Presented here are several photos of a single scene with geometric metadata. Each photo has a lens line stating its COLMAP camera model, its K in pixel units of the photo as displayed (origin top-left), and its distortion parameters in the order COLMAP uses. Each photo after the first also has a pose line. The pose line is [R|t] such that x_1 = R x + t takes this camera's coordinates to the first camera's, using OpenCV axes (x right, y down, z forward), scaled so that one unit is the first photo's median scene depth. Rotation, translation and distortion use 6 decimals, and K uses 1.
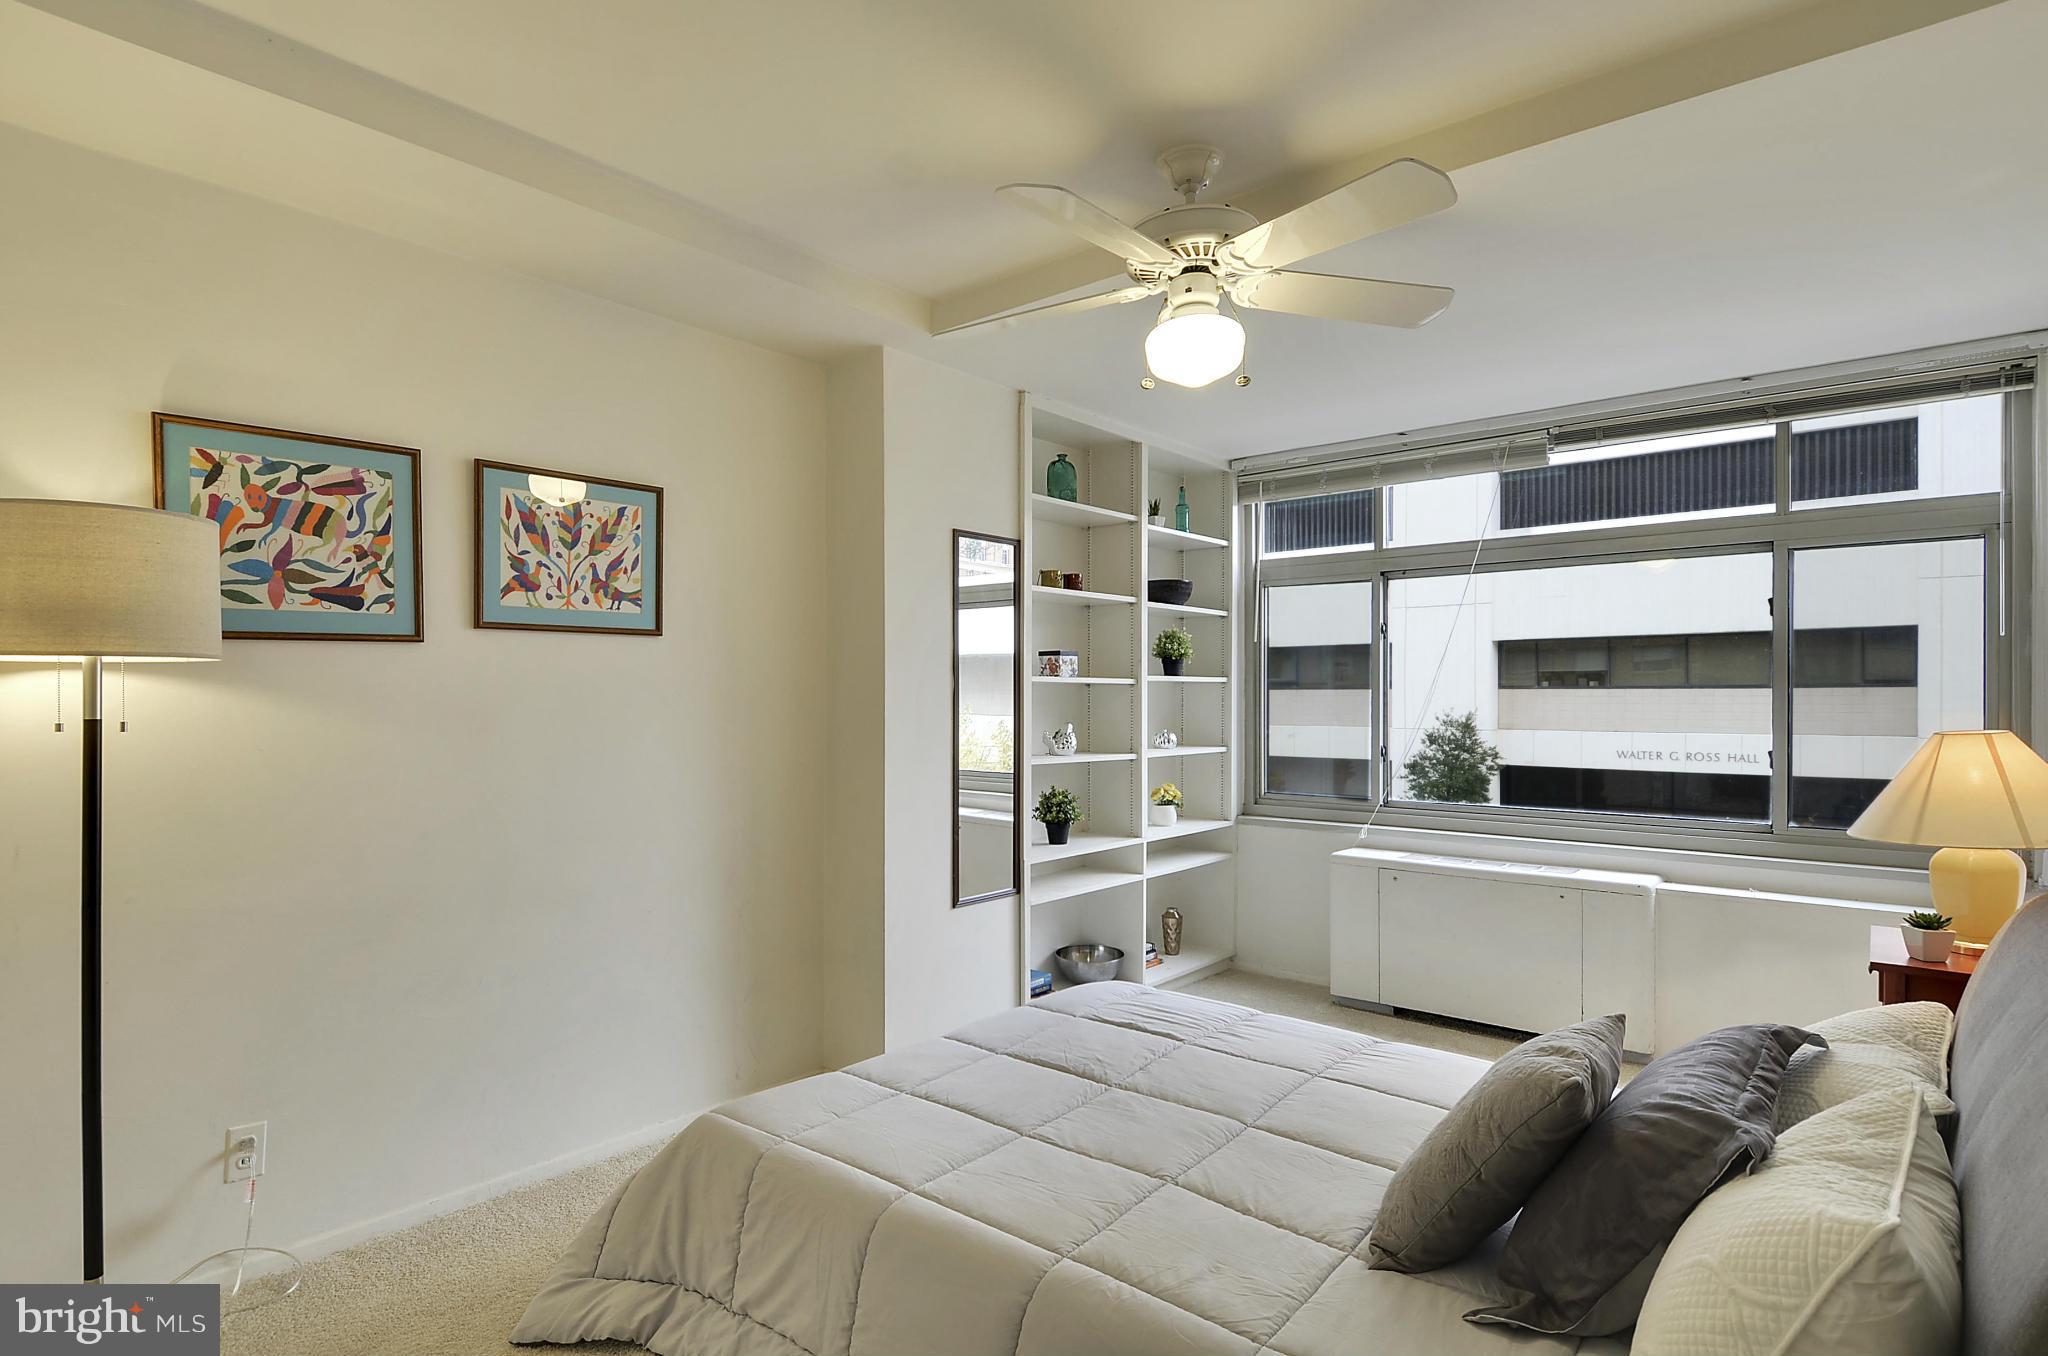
lens RADIAL K [[1066.6, 0, 1015.4], [0, 1066.6, 696.9], [0, 0, 1]] dist [0.003576, -0.000345]
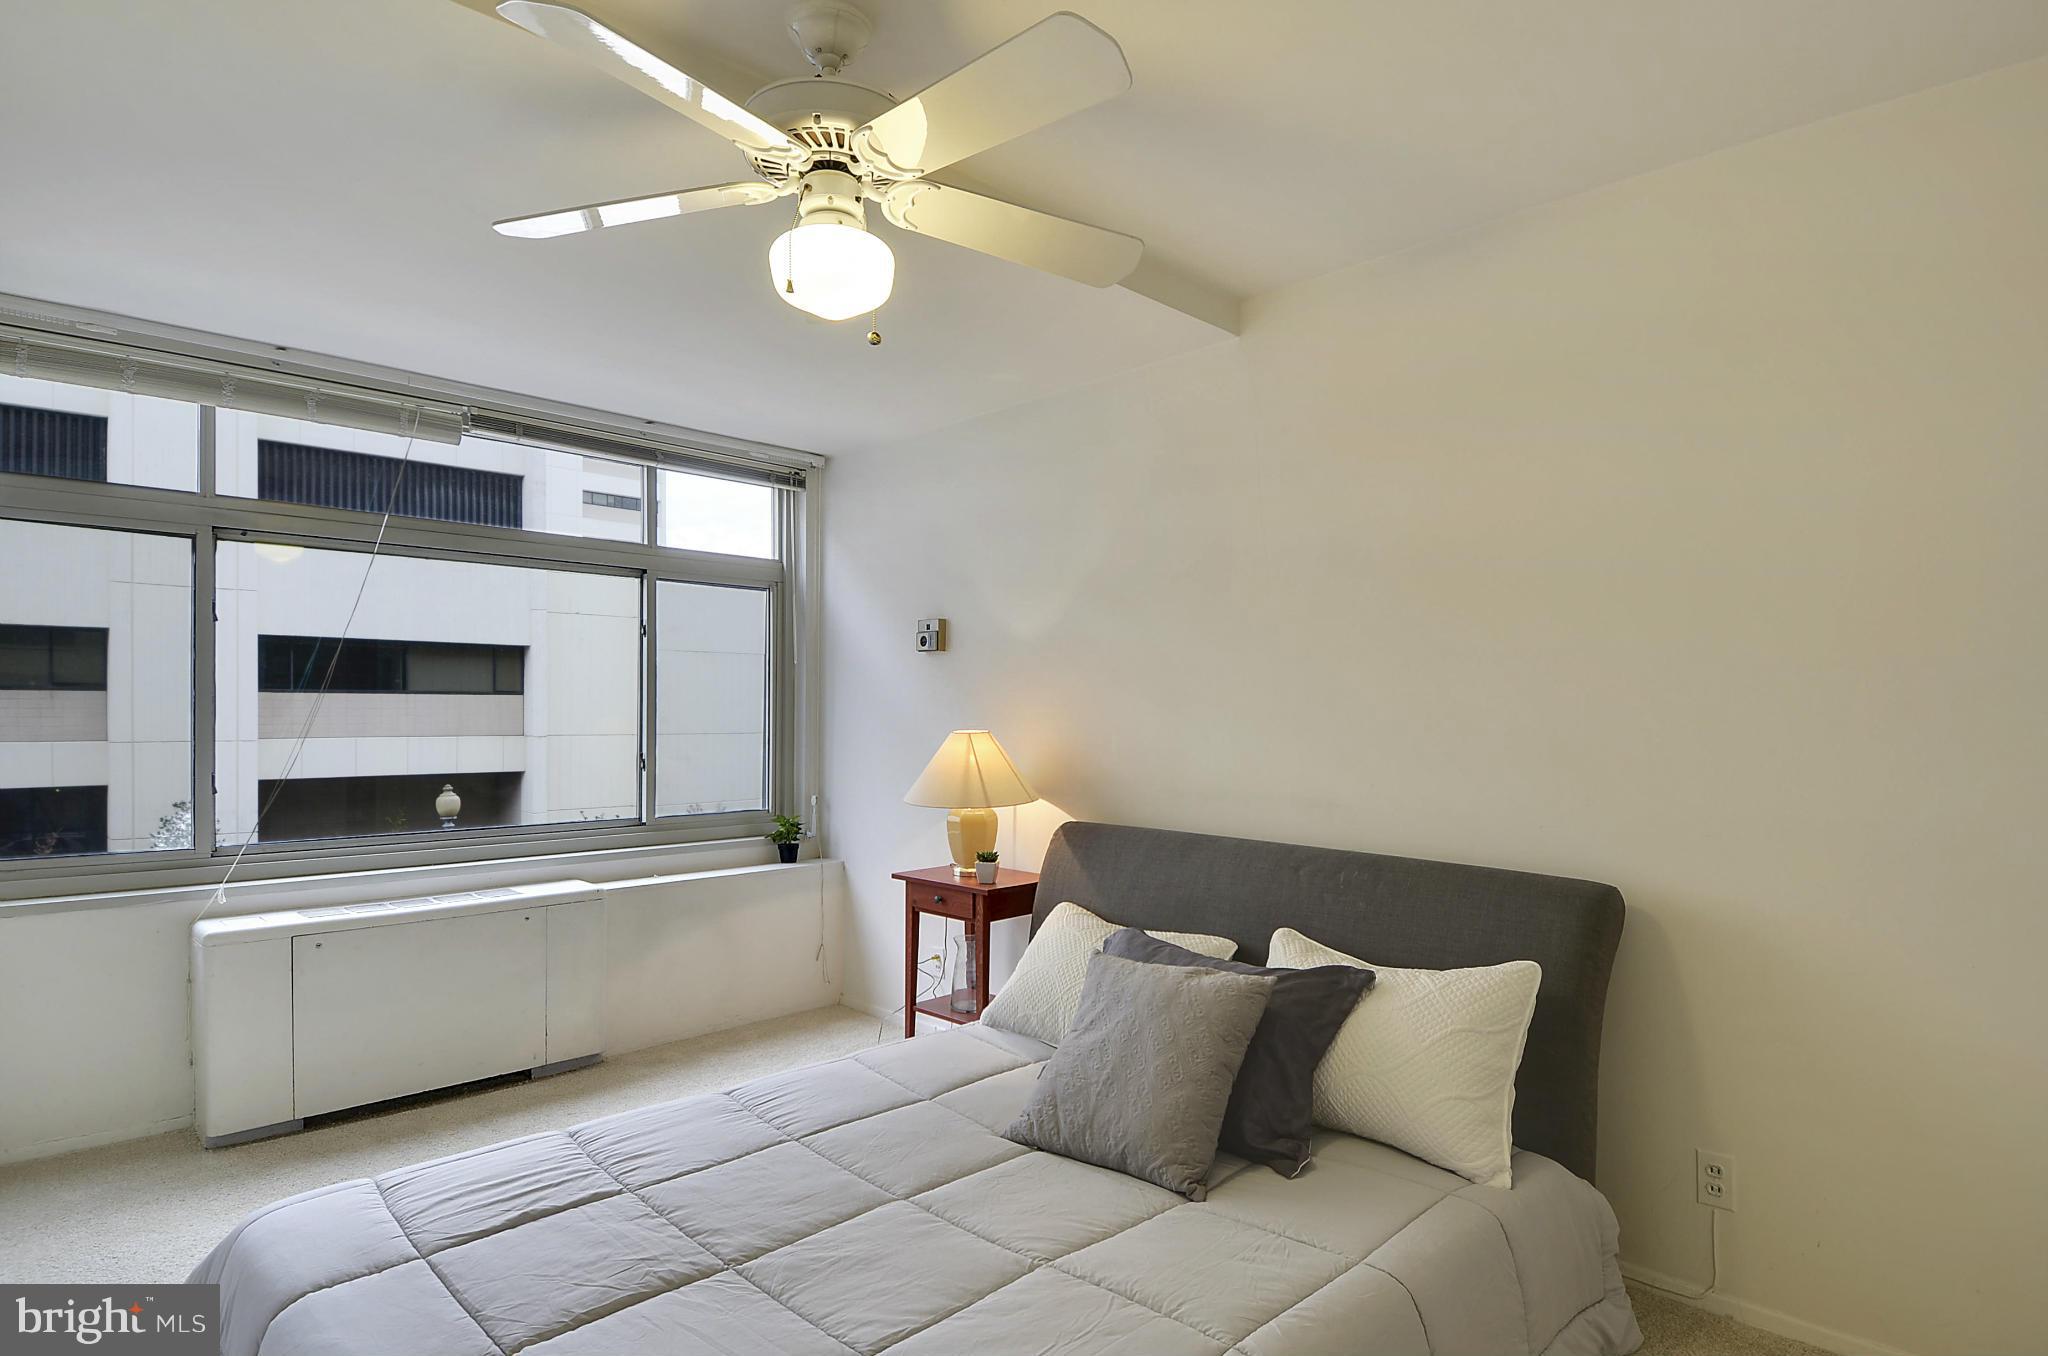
lens RADIAL K [[1066.6, 0, 1015.4], [0, 1066.6, 696.9], [0, 0, 1]] dist [0.003576, -0.000345]
pose [[0.108405, 0.011019, 0.994046, -0.358109], [-0.007541, 0.999919, -0.010261, -0.000184], [-0.994078, -0.006384, 0.108480, 0.456121]]
